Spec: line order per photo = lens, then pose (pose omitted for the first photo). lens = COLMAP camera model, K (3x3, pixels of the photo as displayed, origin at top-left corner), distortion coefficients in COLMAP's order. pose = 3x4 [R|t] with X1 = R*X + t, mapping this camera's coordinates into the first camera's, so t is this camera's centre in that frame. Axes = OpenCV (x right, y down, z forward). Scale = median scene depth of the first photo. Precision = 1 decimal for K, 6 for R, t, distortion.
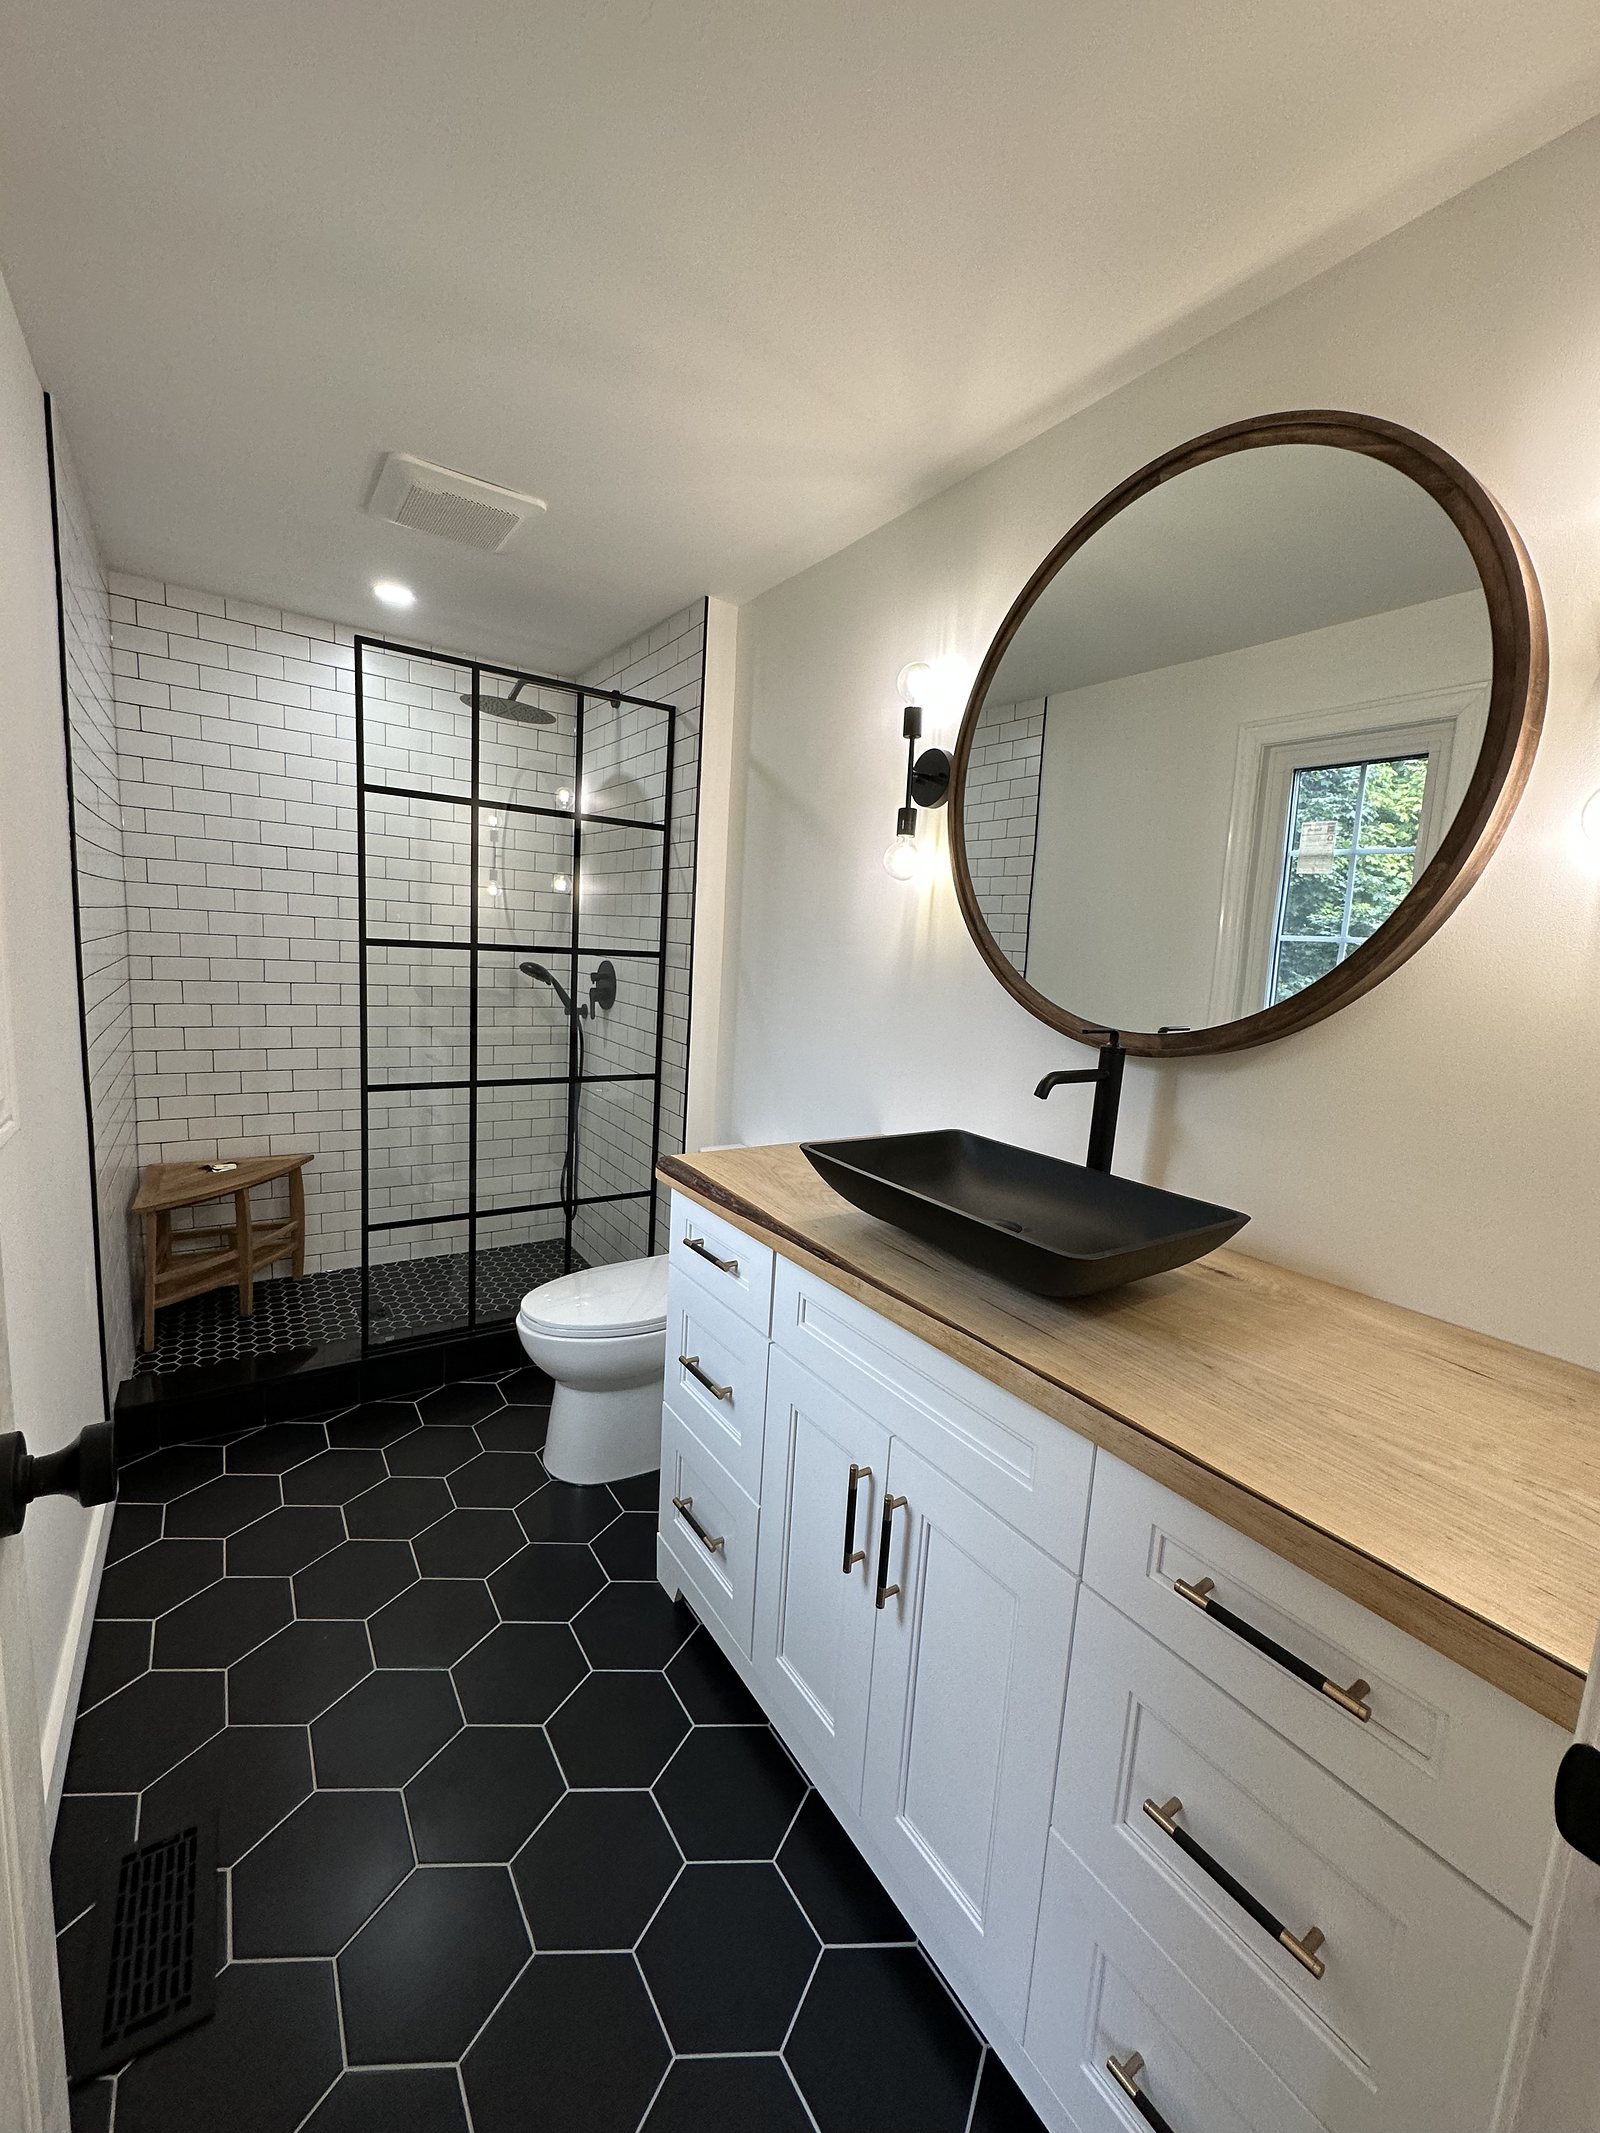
lens RADIAL K [[845.1, 0, 797.1], [0, 845.1, 1063.2], [0, 0, 1]] dist [0.000527, 0.000082]
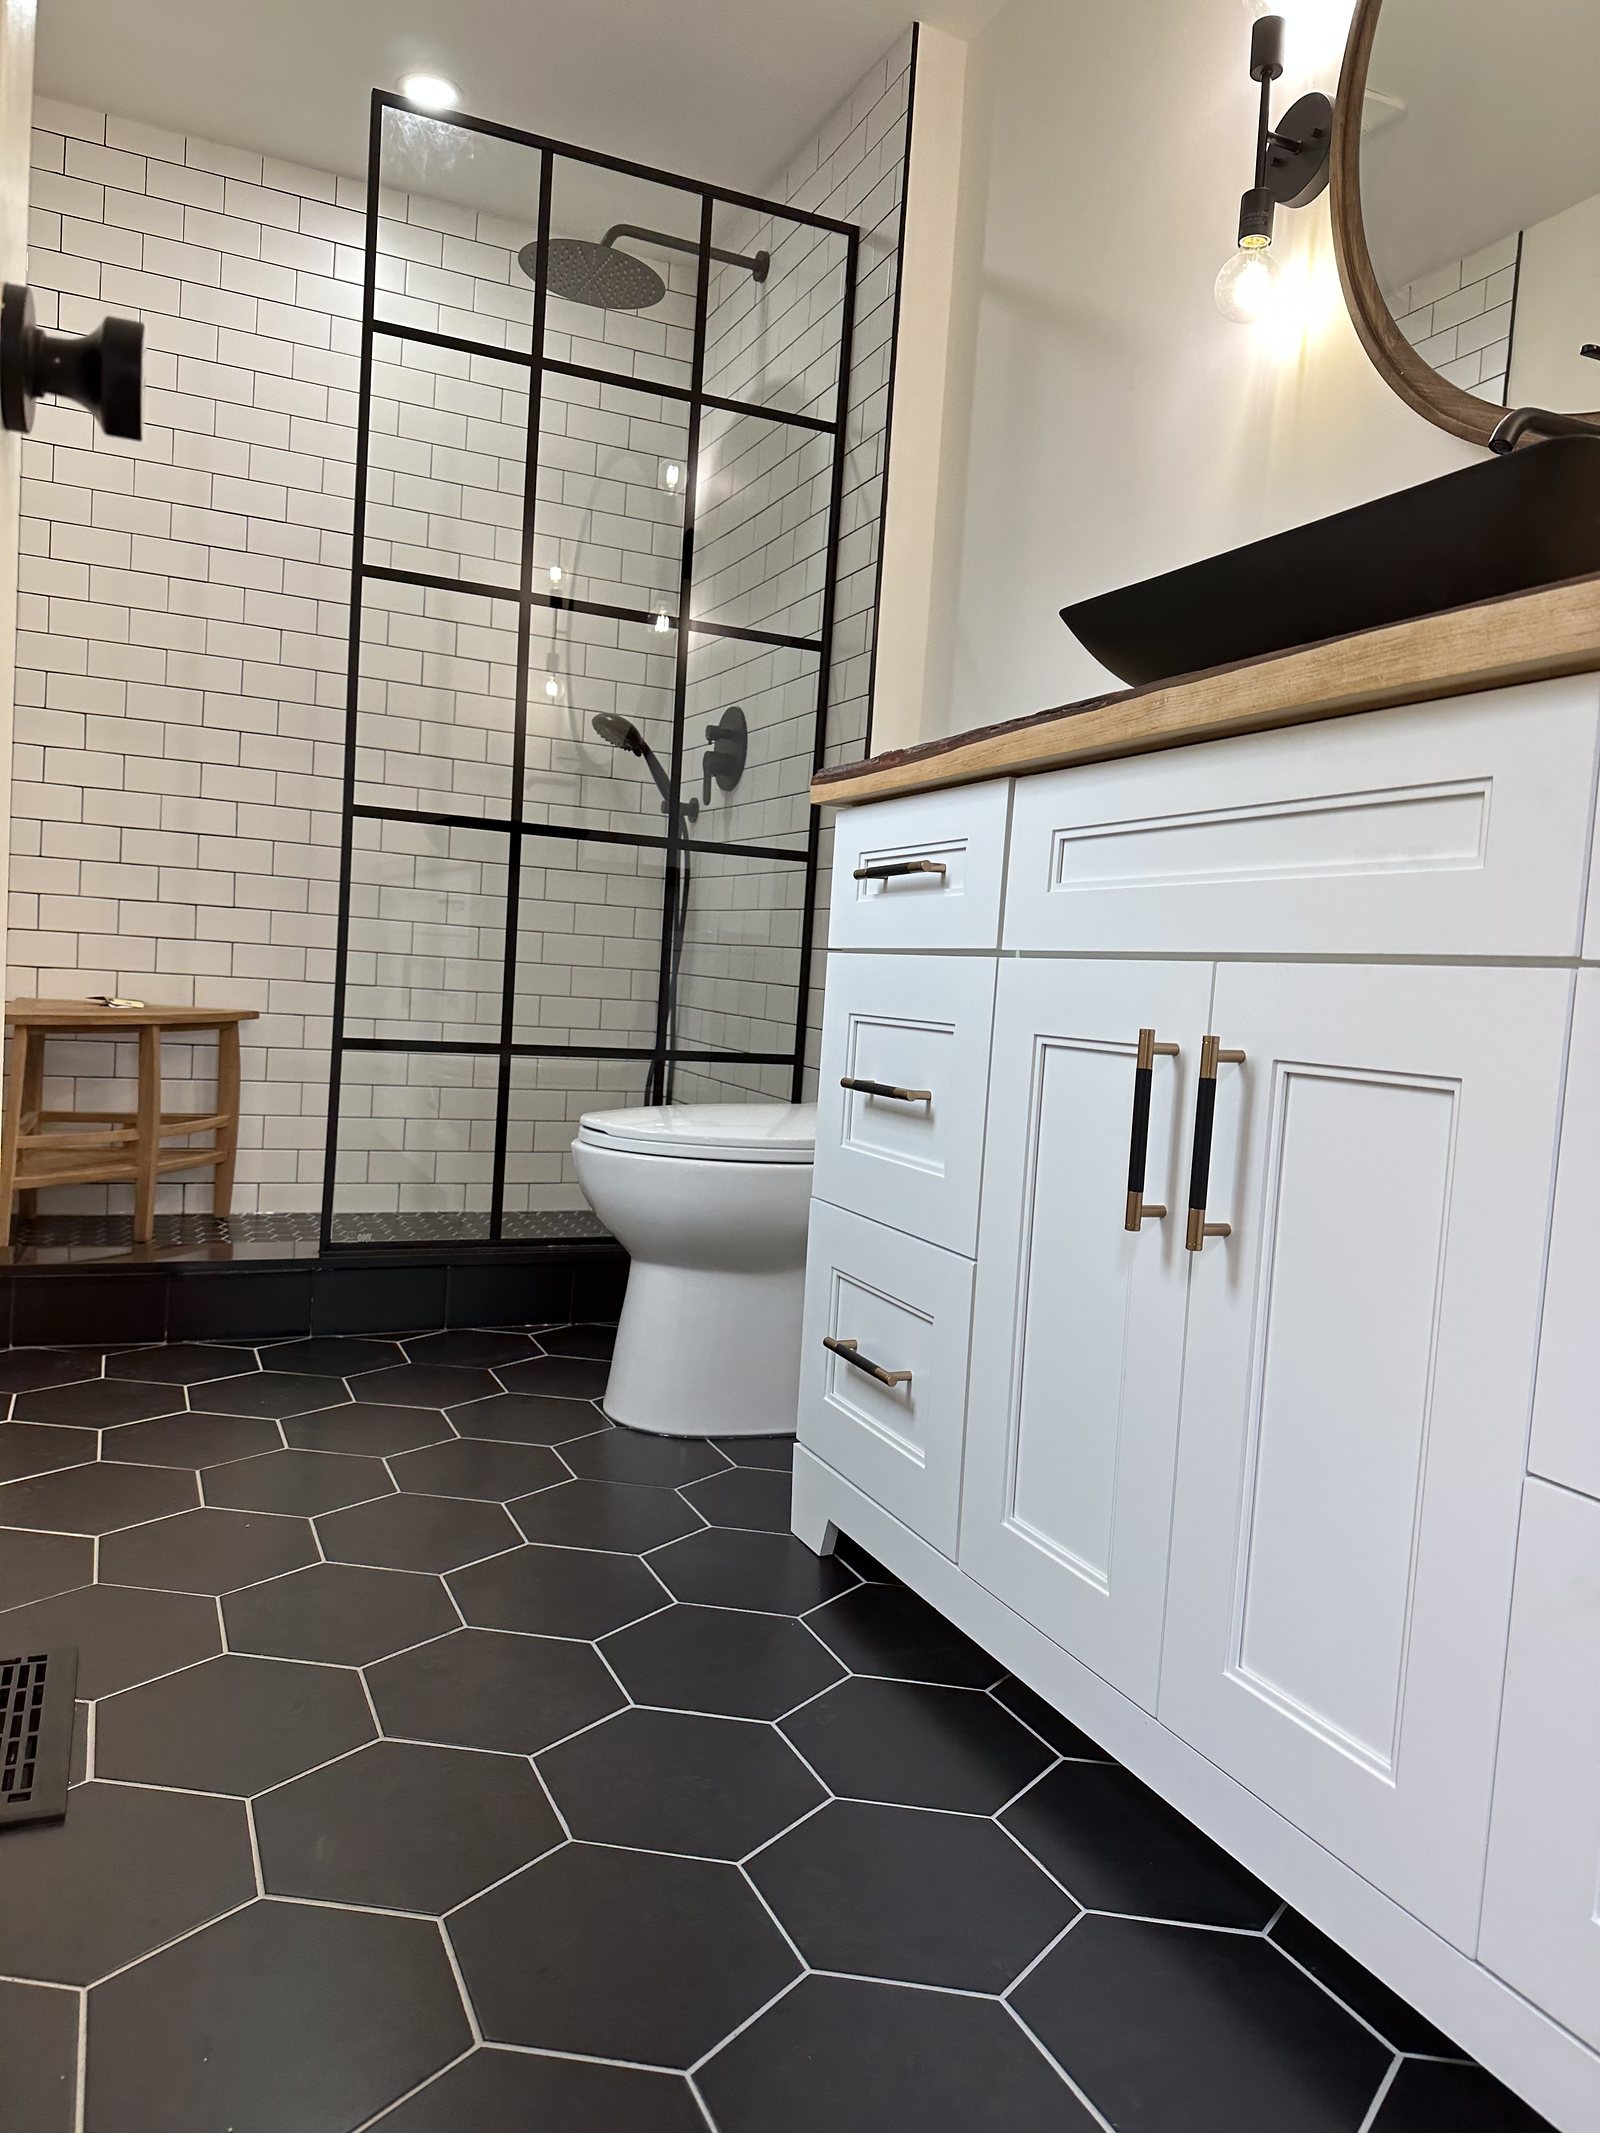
lens RADIAL K [[1505.8, 0, 795.7], [0, 1505.8, 1063.0], [0, 0, 1]] dist [0.033455, -0.032181]
pose [[0.984948, 0.012283, -0.172416, 0.004230], [-0.027369, 0.995971, -0.085395, 0.253251], [0.170672, 0.088828, 0.981316, -0.011460]]
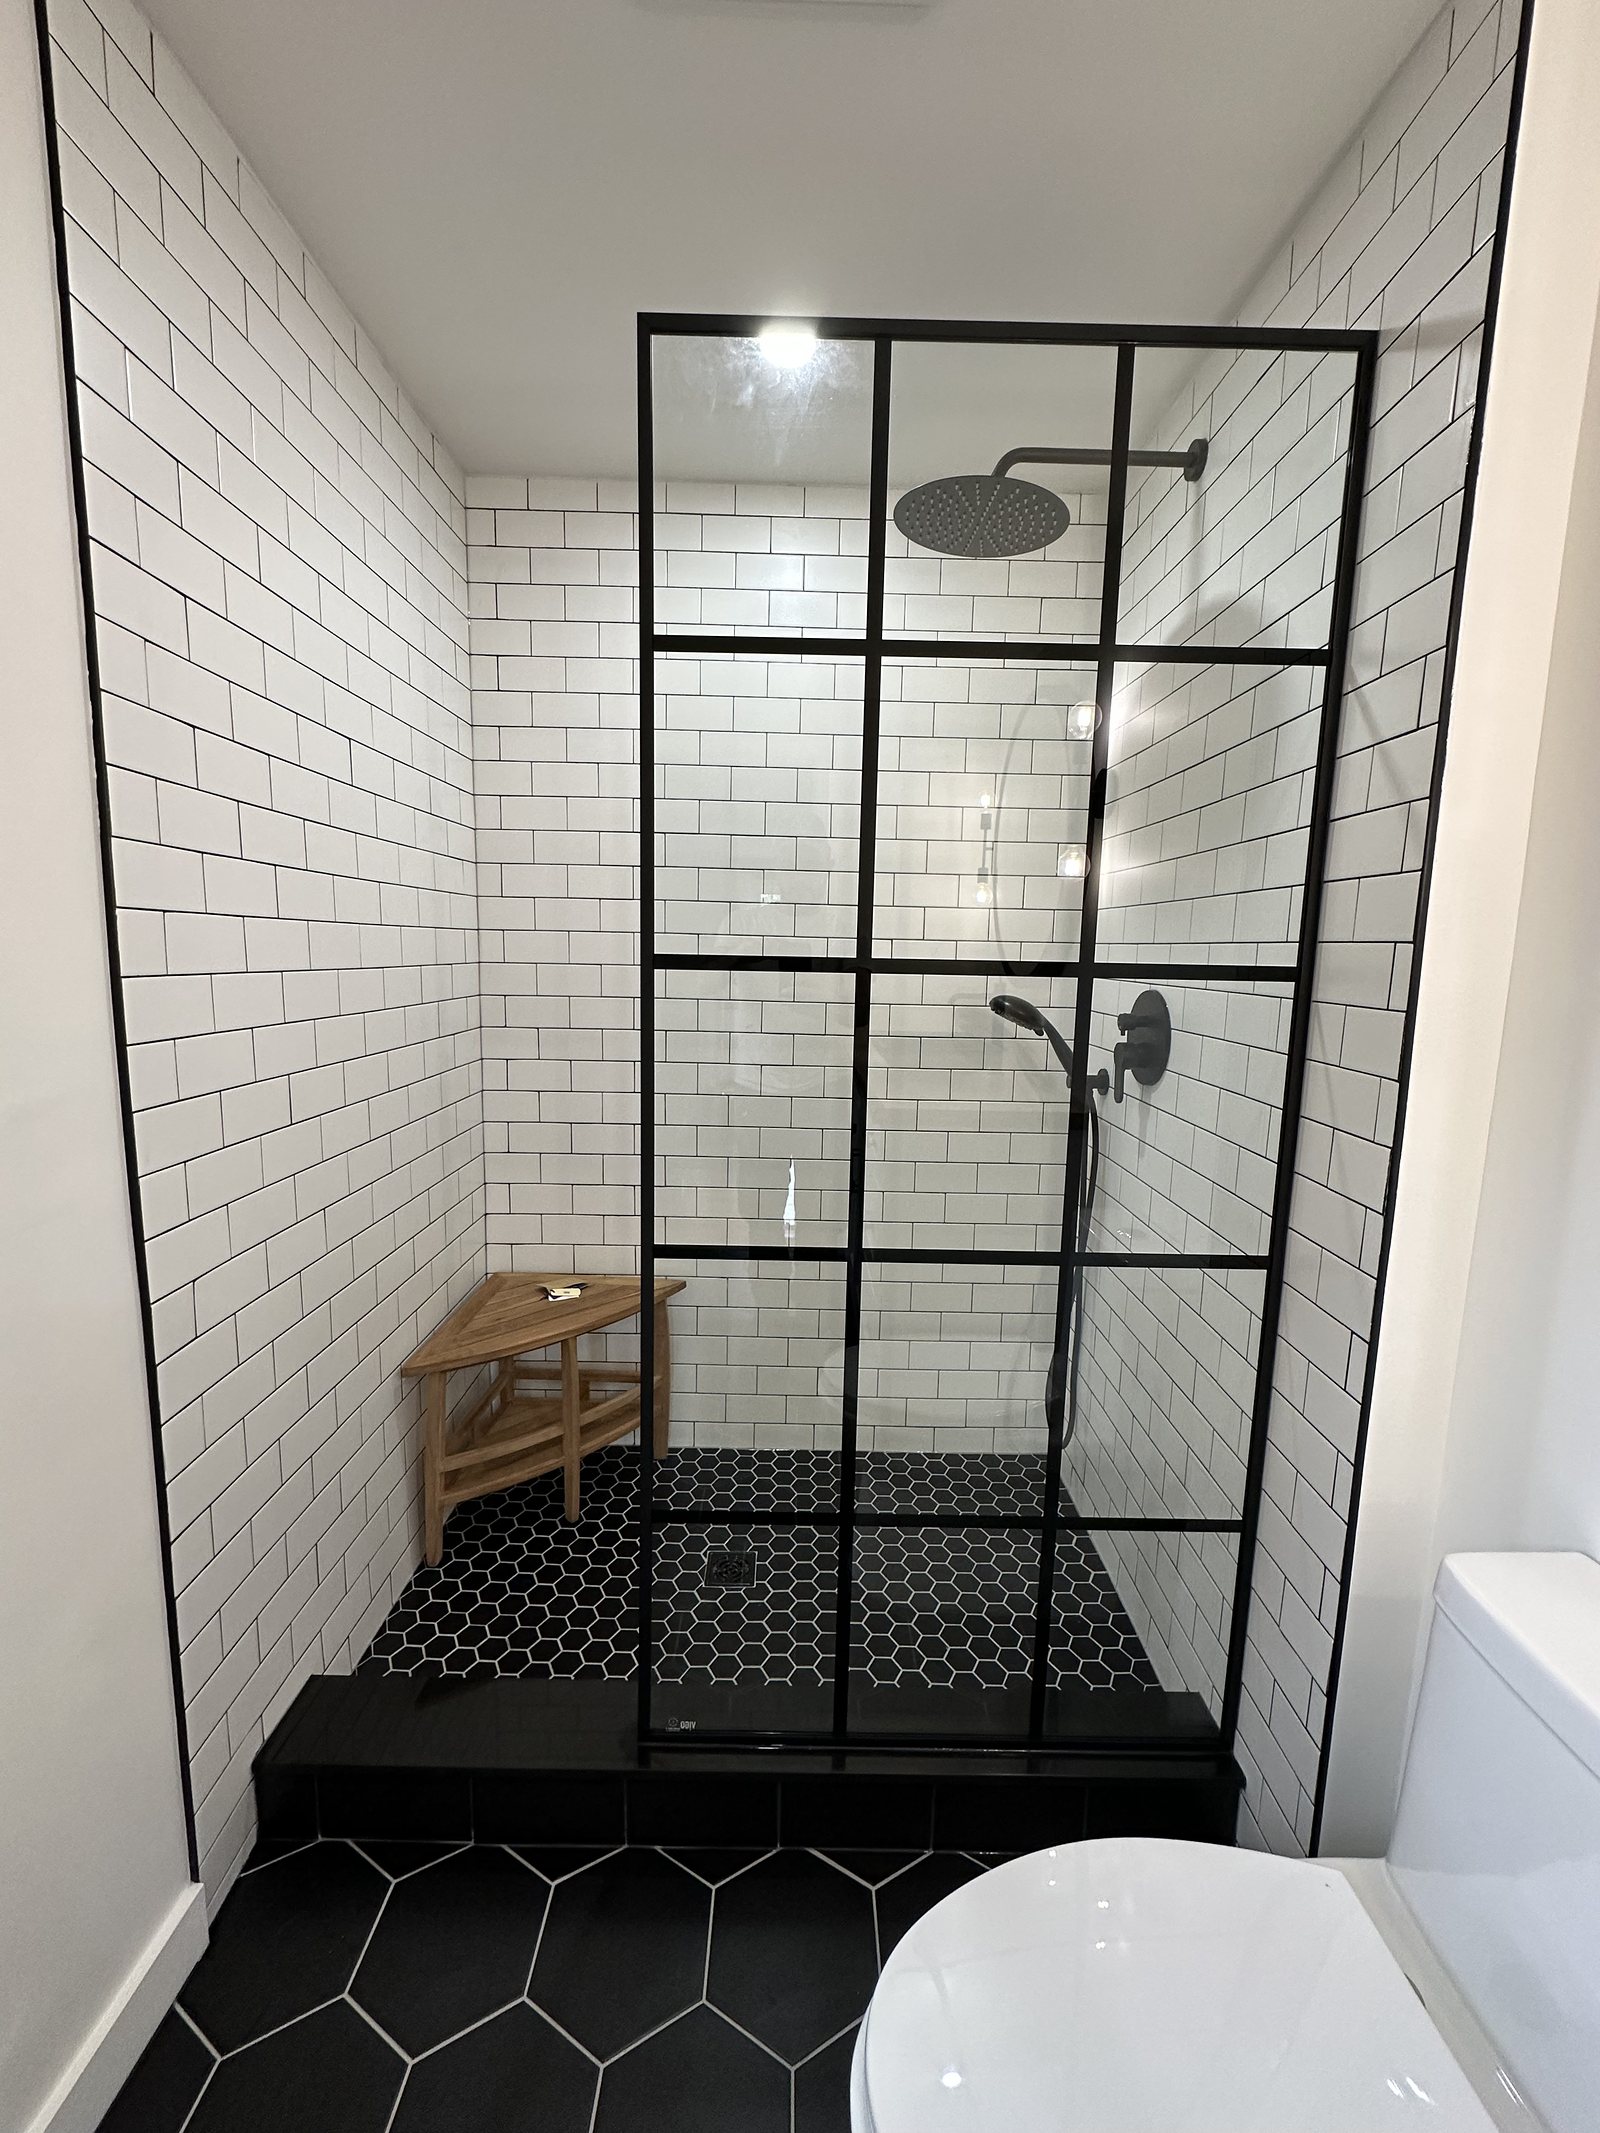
lens RADIAL K [[845.1, 0, 800.1], [0, 845.1, 1063.5], [0, 0, 1]] dist [0.000527, 0.000082]
pose [[0.830145, 0.030657, -0.556704, -0.133110], [-0.050080, 0.998551, -0.019690, -0.064862], [0.555294, 0.044226, 0.830477, 0.527713]]
